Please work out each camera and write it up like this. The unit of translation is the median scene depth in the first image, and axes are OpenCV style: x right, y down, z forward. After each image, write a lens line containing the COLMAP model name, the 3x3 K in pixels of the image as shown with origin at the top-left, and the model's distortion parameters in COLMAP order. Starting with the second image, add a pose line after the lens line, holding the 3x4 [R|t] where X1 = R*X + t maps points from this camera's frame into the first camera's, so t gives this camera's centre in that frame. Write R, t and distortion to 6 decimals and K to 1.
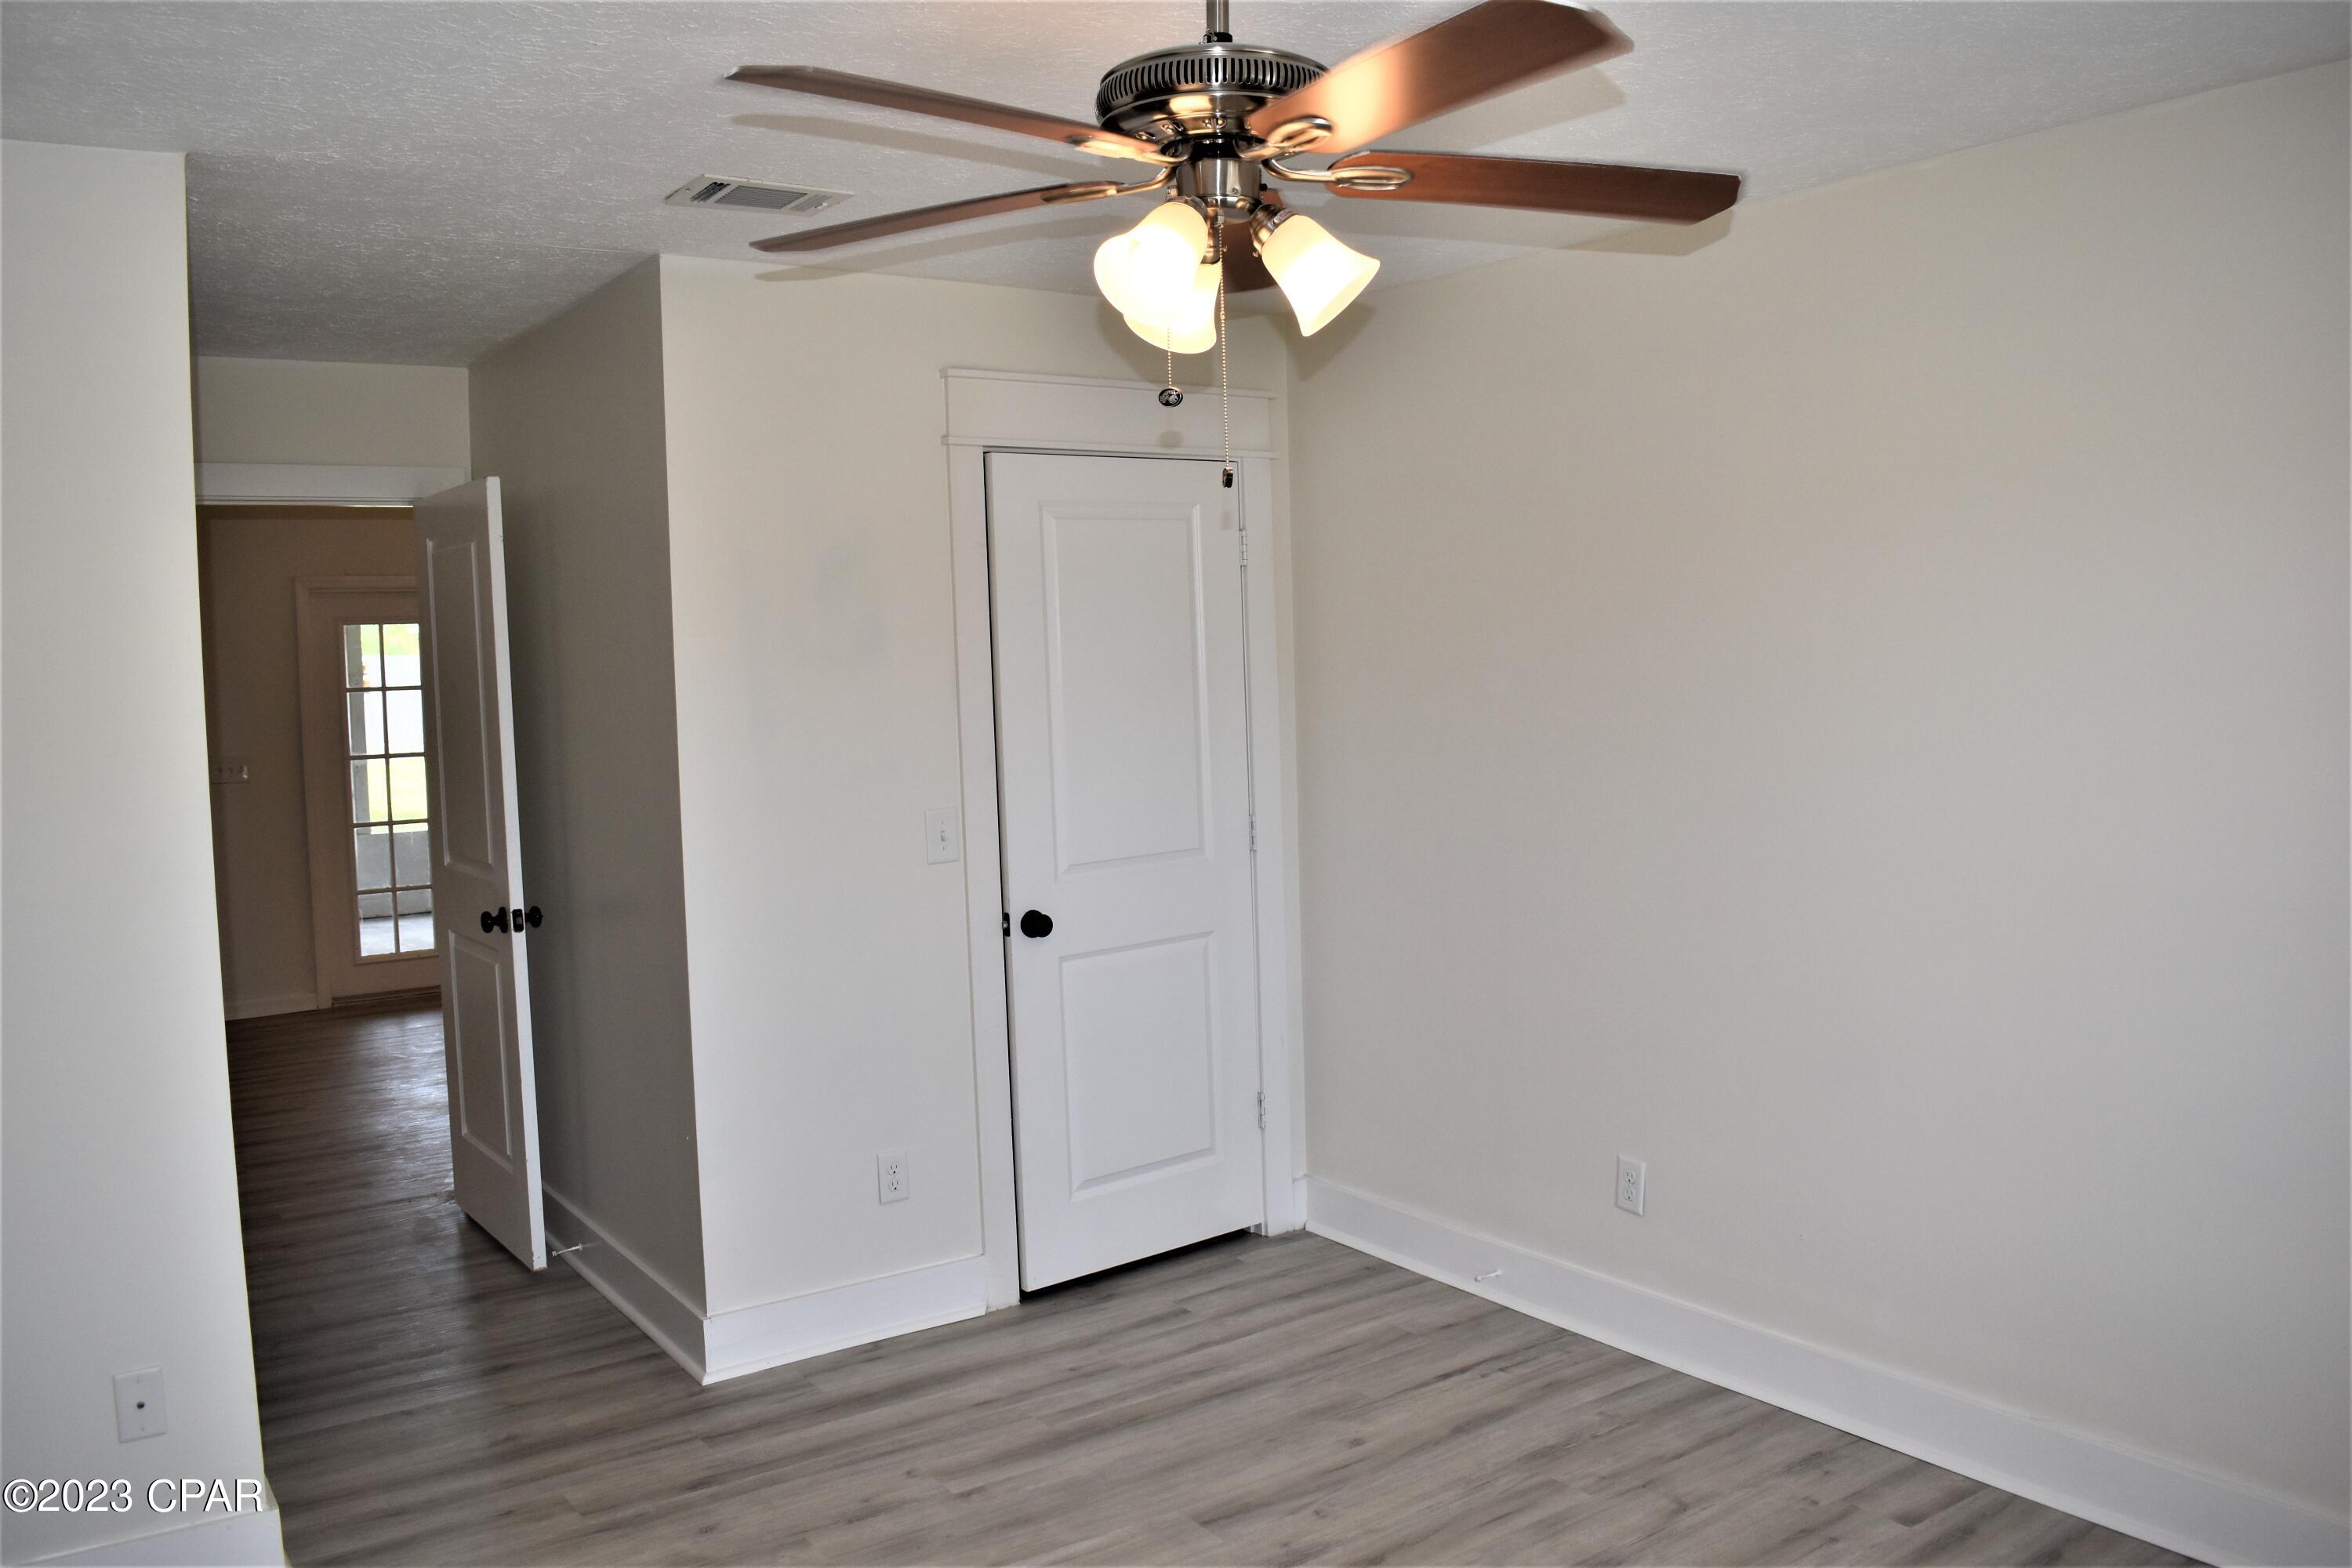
lens RADIAL K [[1833.6, 0, 1170.2], [0, 1833.6, 775.3], [0, 0, 1]] dist [-0.091595, 0.005403]
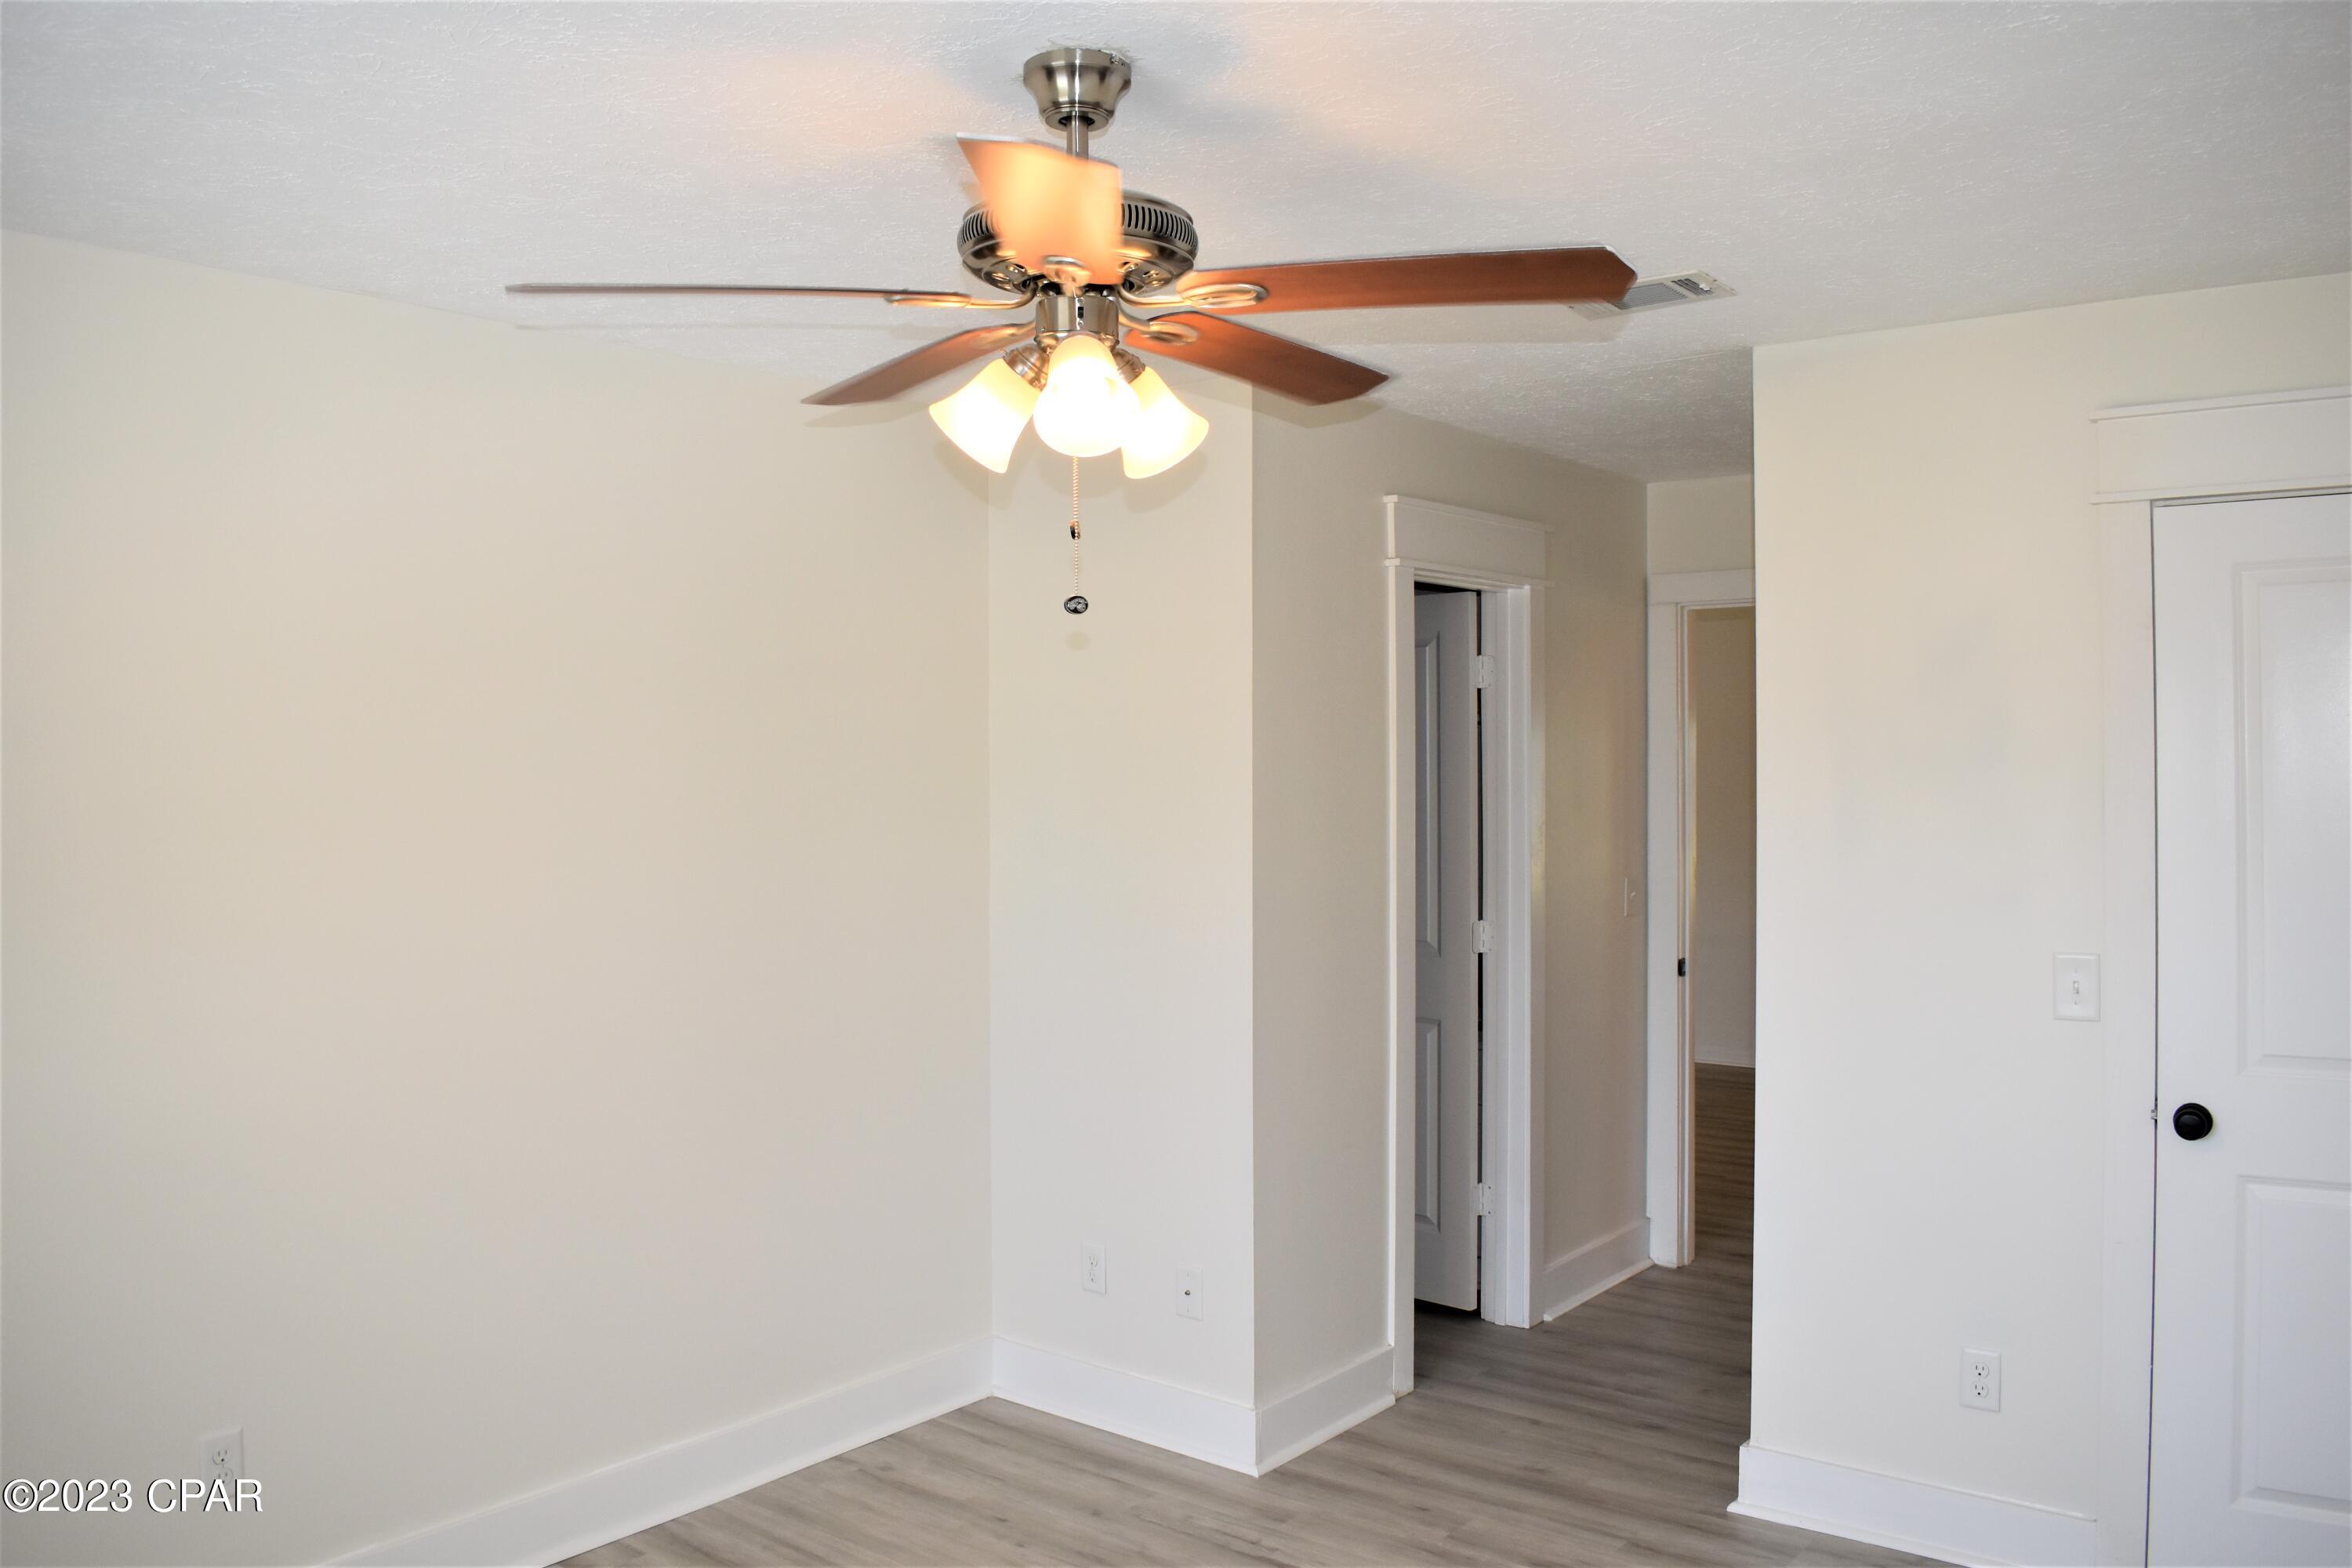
lens RADIAL K [[1833.6, 0, 1170.2], [0, 1833.6, 775.3], [0, 0, 1]] dist [-0.091595, 0.005403]
pose [[0.306733, 0.043505, -0.950801, 0.566730], [-0.086882, 0.996064, 0.017548, -0.043498], [0.947822, 0.077225, 0.309306, 0.419895]]
